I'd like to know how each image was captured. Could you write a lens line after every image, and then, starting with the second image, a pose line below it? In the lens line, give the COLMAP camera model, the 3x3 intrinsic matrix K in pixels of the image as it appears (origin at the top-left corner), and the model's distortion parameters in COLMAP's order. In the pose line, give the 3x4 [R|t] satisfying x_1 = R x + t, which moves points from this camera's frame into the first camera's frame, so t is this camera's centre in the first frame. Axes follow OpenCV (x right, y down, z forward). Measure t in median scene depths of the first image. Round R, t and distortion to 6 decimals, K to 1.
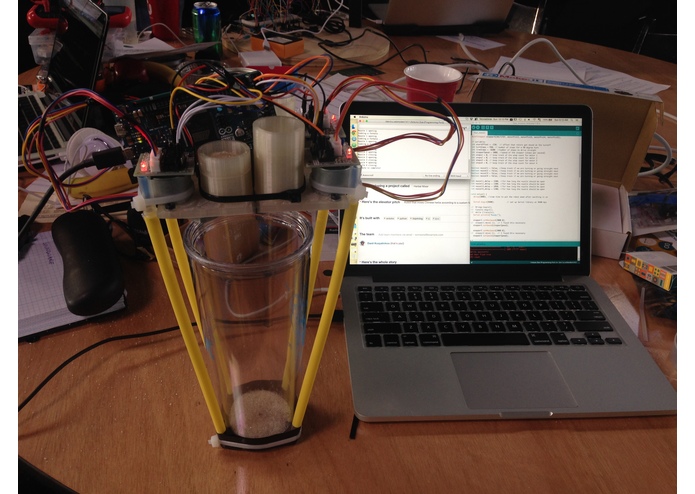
lens RADIAL K [[631.7, 0, 348.9], [0, 631.7, 243.3], [0, 0, 1]] dist [0.203965, -0.480296]
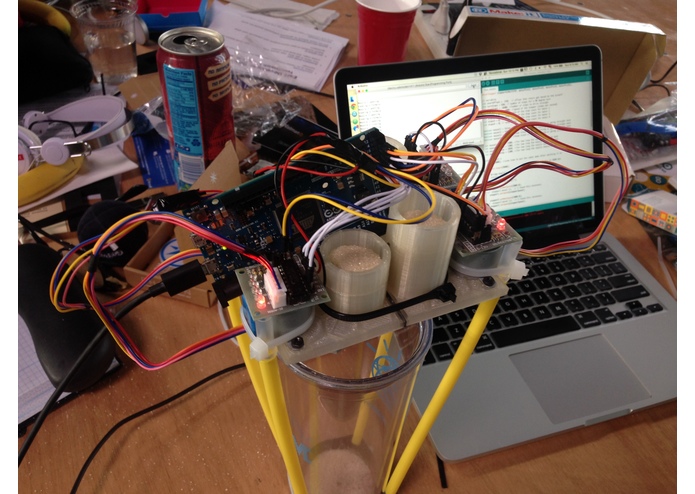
lens RADIAL K [[631.7, 0, 348.9], [0, 631.7, 243.3], [0, 0, 1]] dist [0.203965, -0.480296]
pose [[0.968858, -0.148807, 0.197913, -0.189890], [0.108602, 0.973669, 0.200437, -0.167505], [-0.222528, -0.172701, 0.959508, 0.168584]]
